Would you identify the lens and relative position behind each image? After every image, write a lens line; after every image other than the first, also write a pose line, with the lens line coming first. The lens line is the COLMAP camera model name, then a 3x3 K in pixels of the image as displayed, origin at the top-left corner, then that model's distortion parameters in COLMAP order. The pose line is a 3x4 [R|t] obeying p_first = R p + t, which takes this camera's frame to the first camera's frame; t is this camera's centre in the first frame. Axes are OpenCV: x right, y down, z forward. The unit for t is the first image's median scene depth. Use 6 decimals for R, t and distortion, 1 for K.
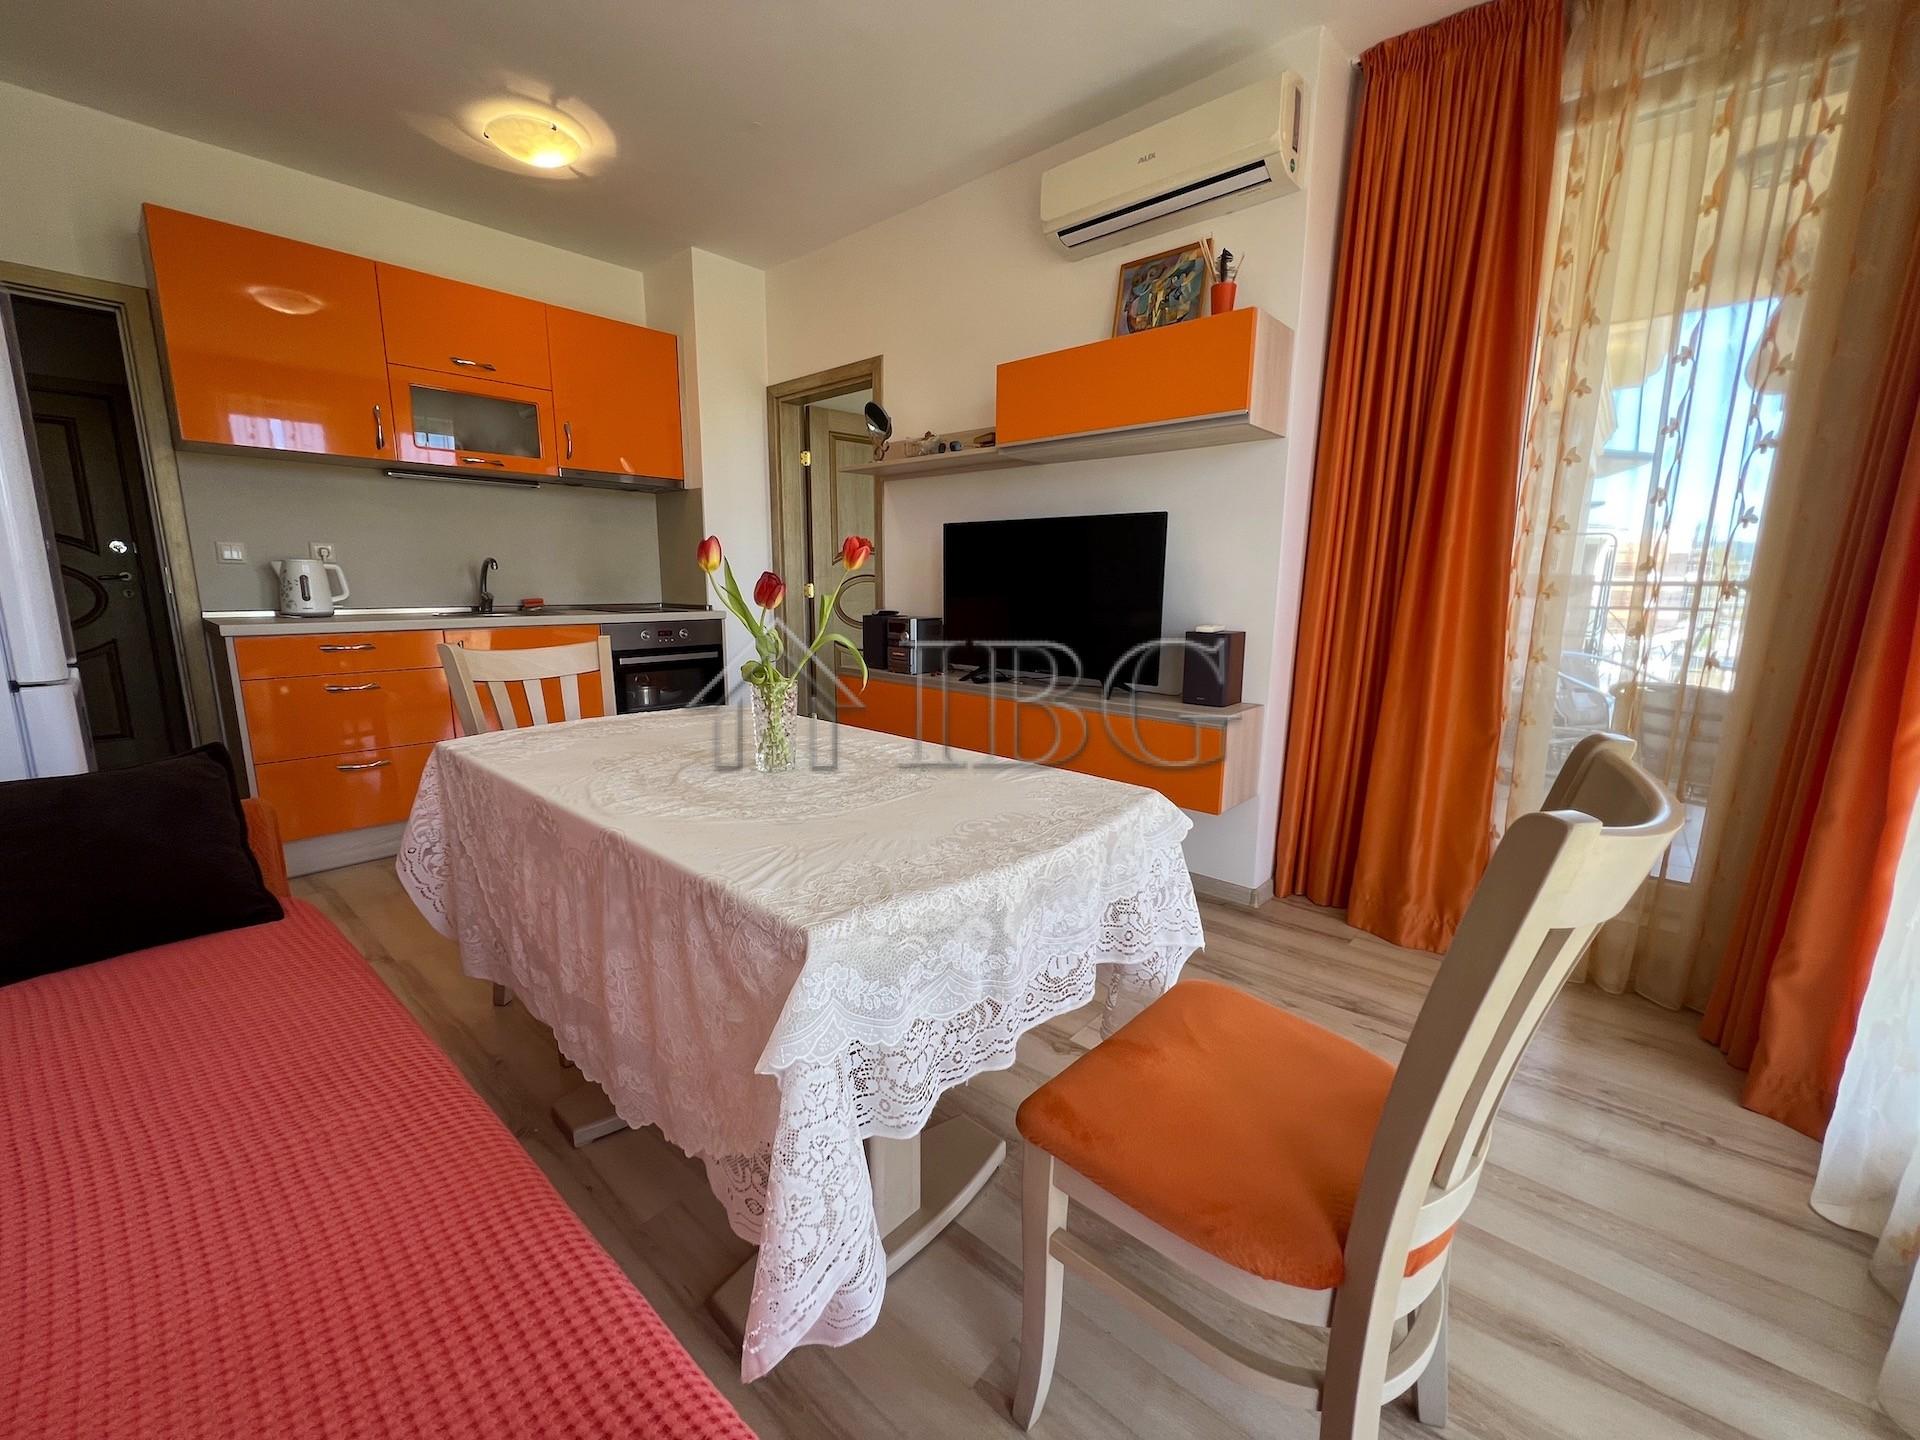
lens RADIAL K [[768.4, 0, 952.1], [0, 768.4, 715.1], [0, 0, 1]] dist [-0.002266, 0.000227]
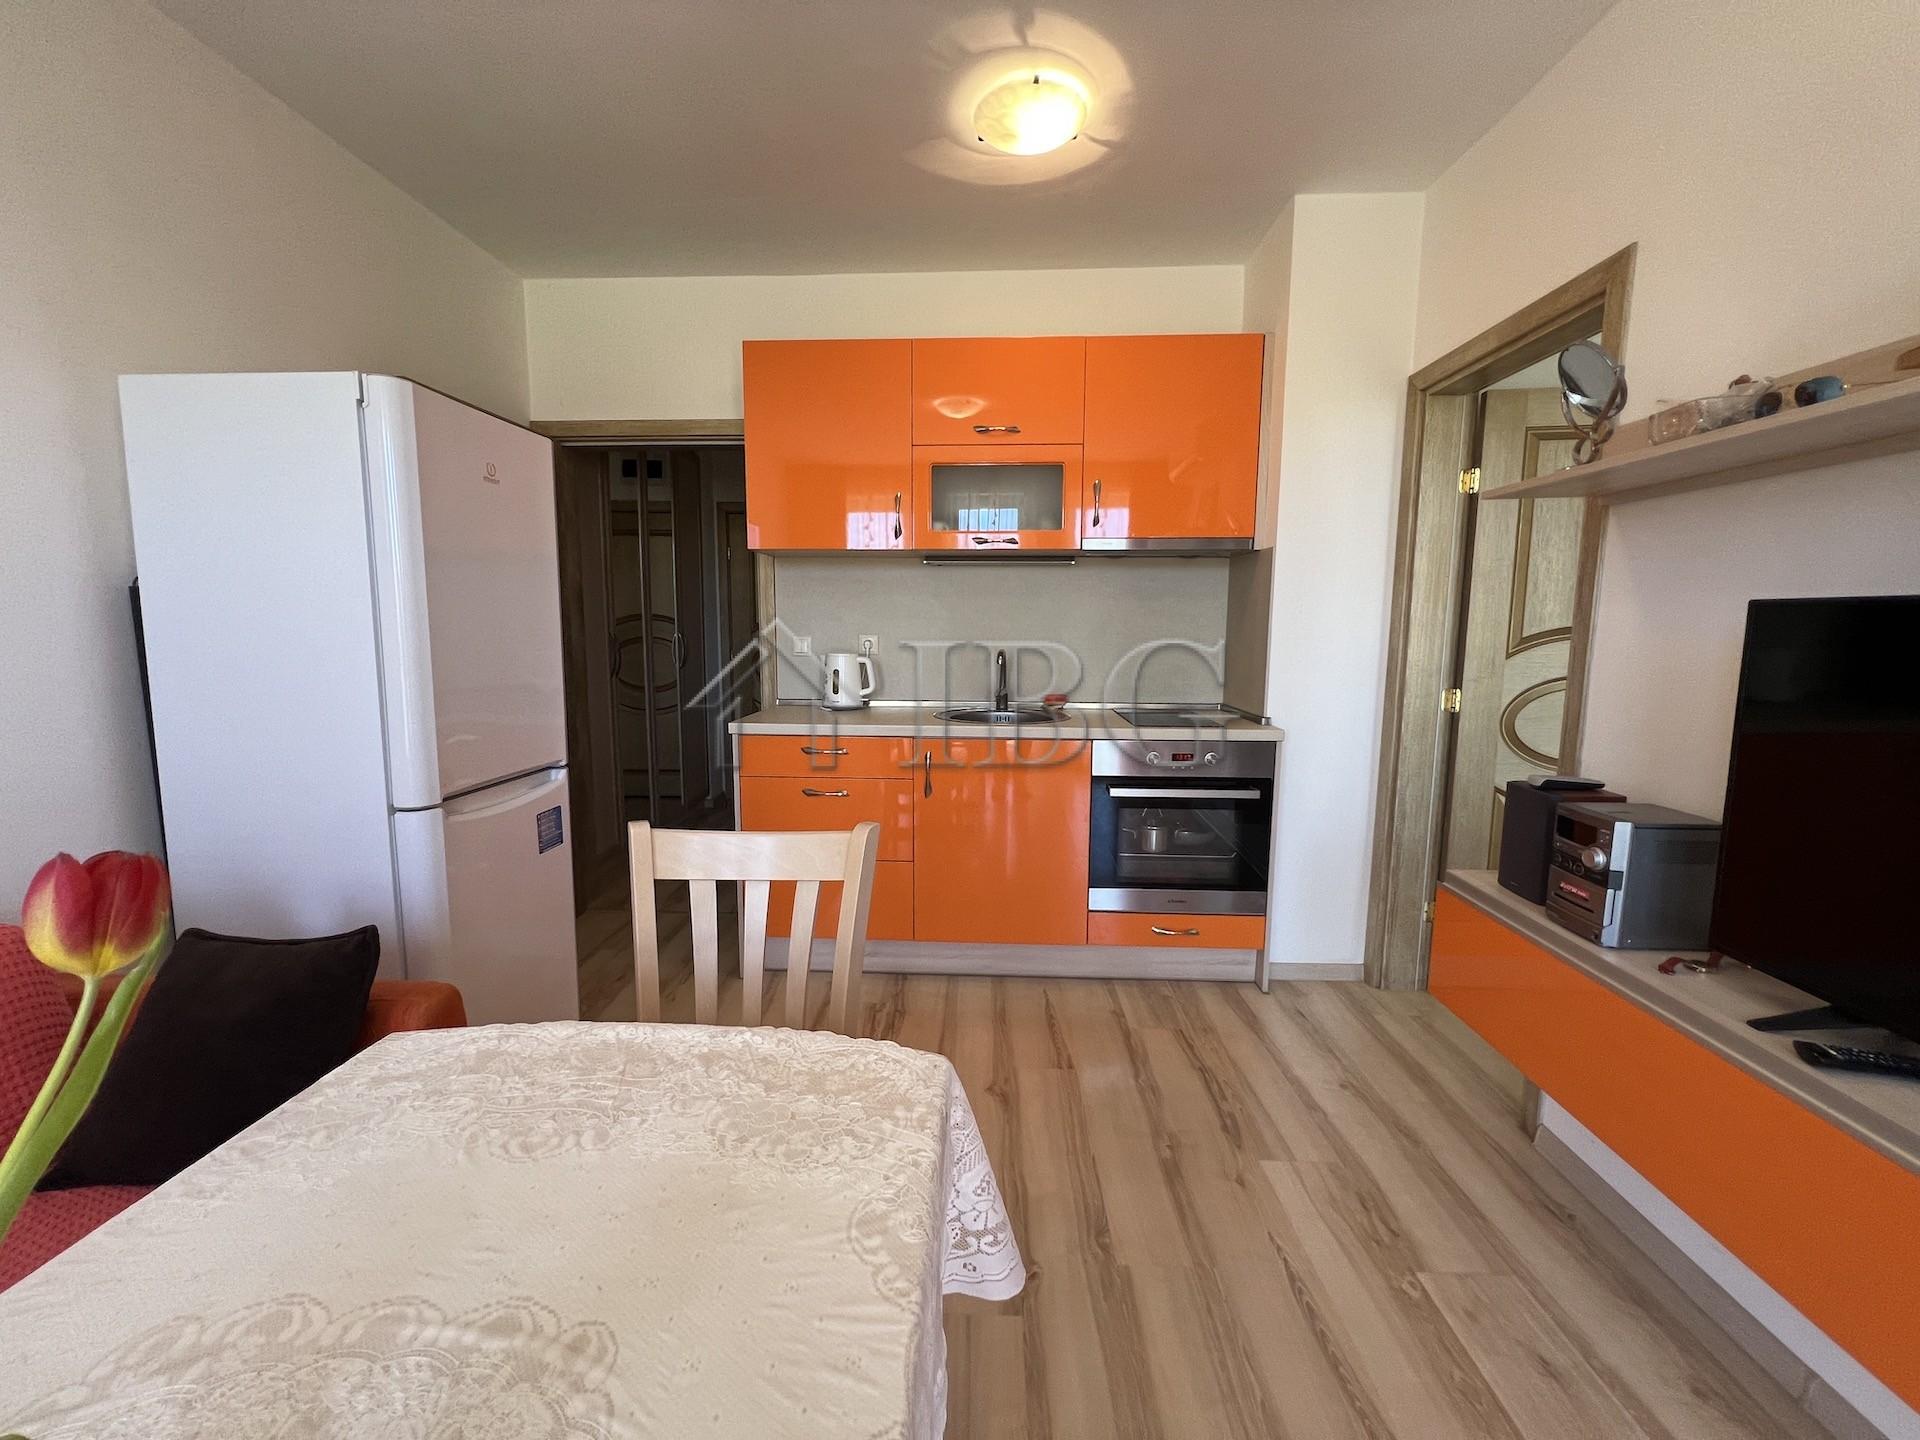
lens RADIAL K [[774.8, 0, 953.3], [0, 774.8, 720.5], [0, 0, 1]] dist [-0.001425, 0.000321]
pose [[0.638367, 0.091612, -0.764261, 0.047678], [-0.135753, 0.990728, 0.005368, -0.175675], [0.757667, 0.100324, 0.644885, 0.577315]]
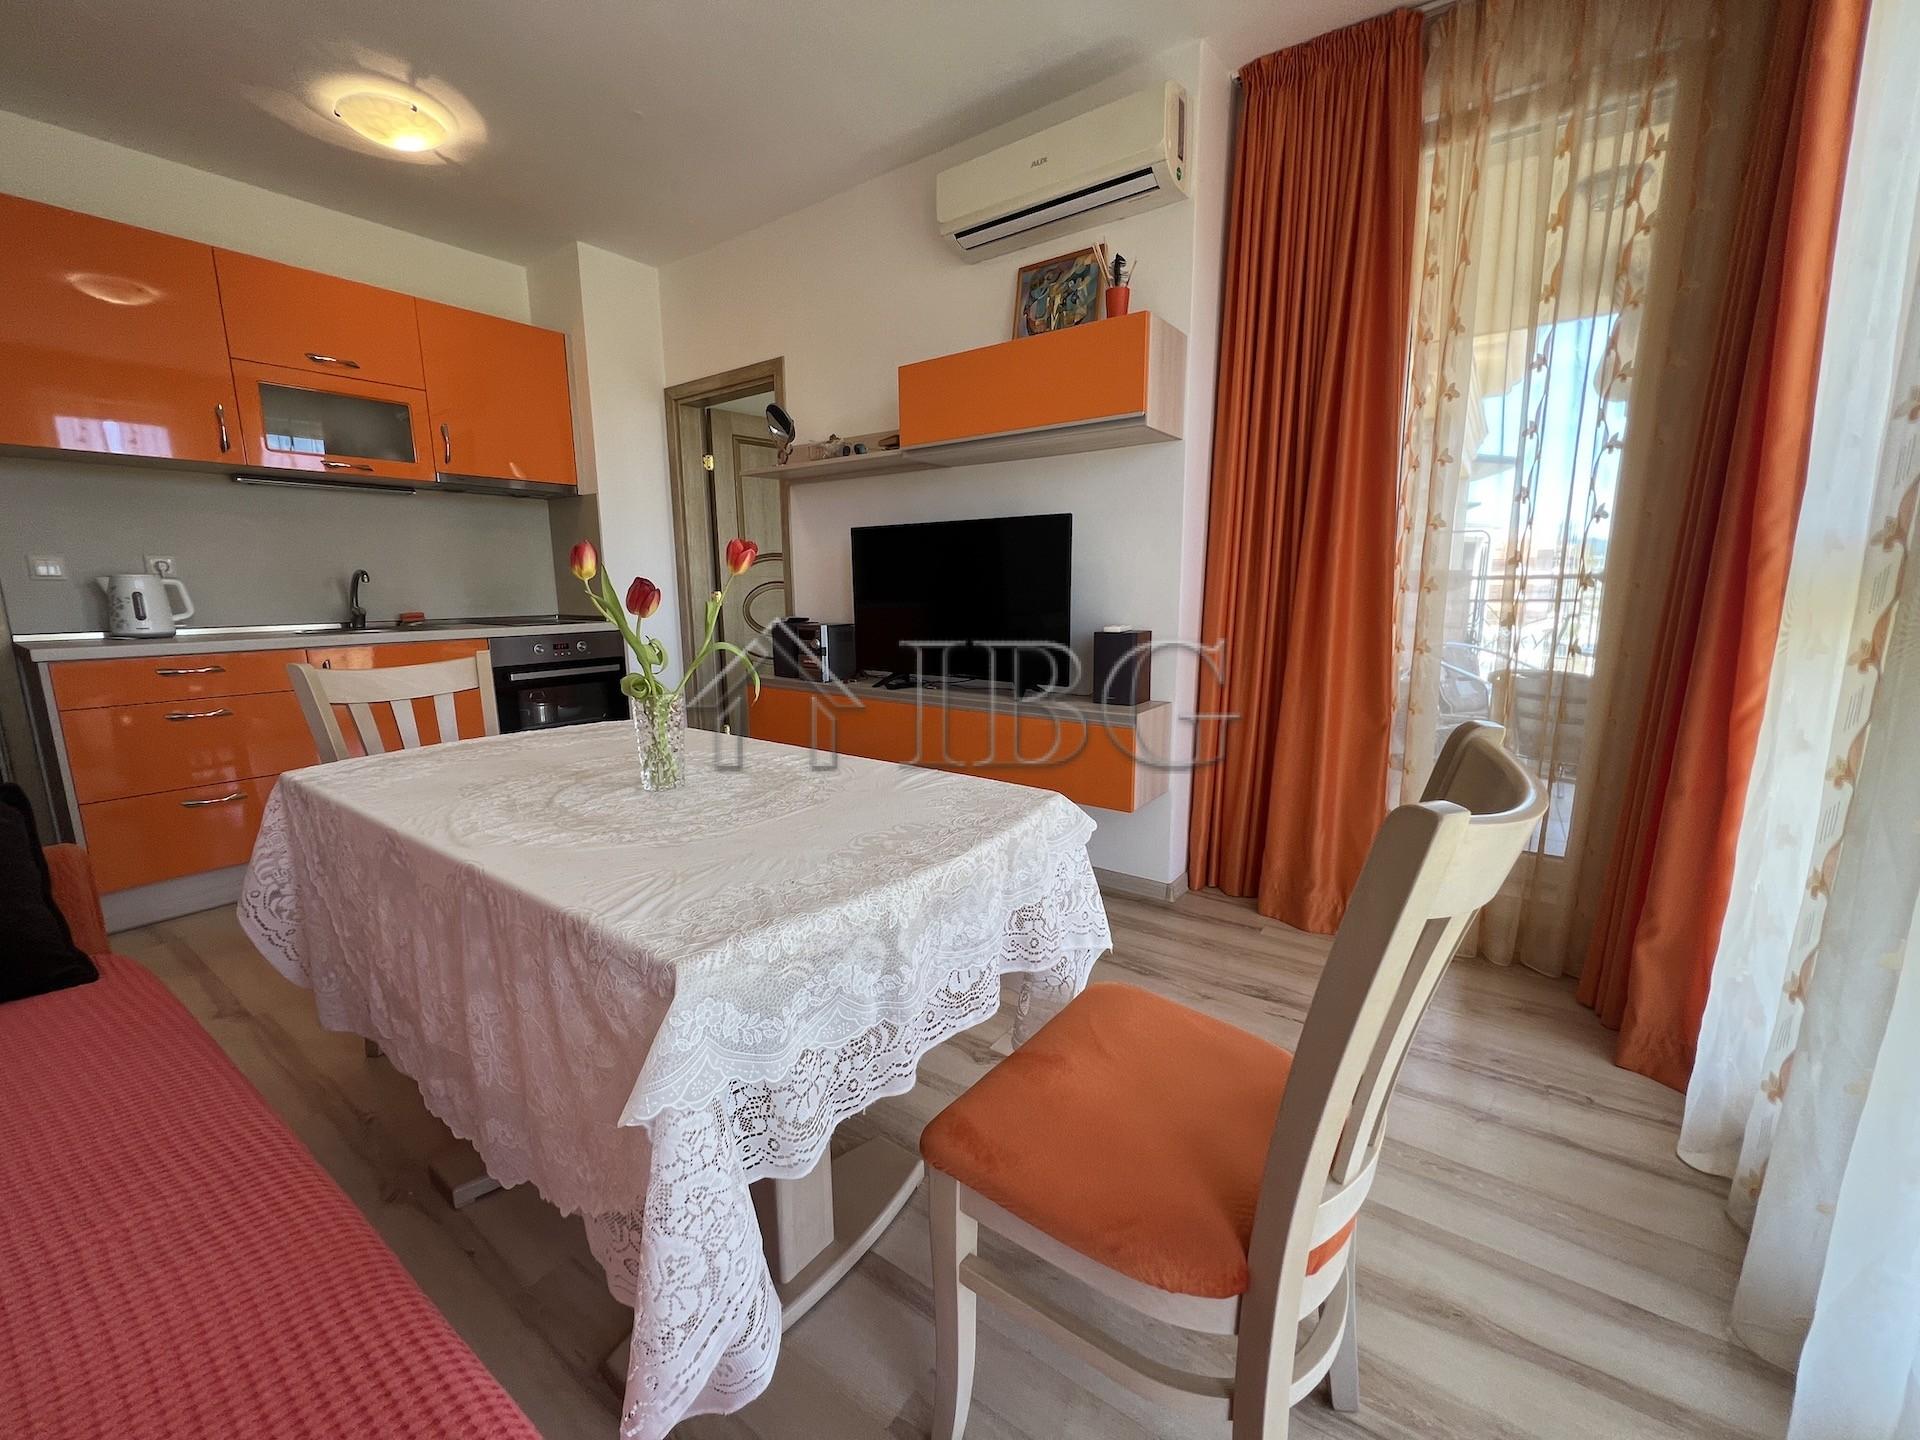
lens RADIAL K [[768.4, 0, 952.1], [0, 768.4, 715.1], [0, 0, 1]] dist [-0.002266, 0.000227]
pose [[0.994869, -0.033291, 0.095534, 0.020548], [0.033958, 0.999409, -0.005369, -0.000580], [-0.095299, 0.008586, 0.995412, 0.016796]]
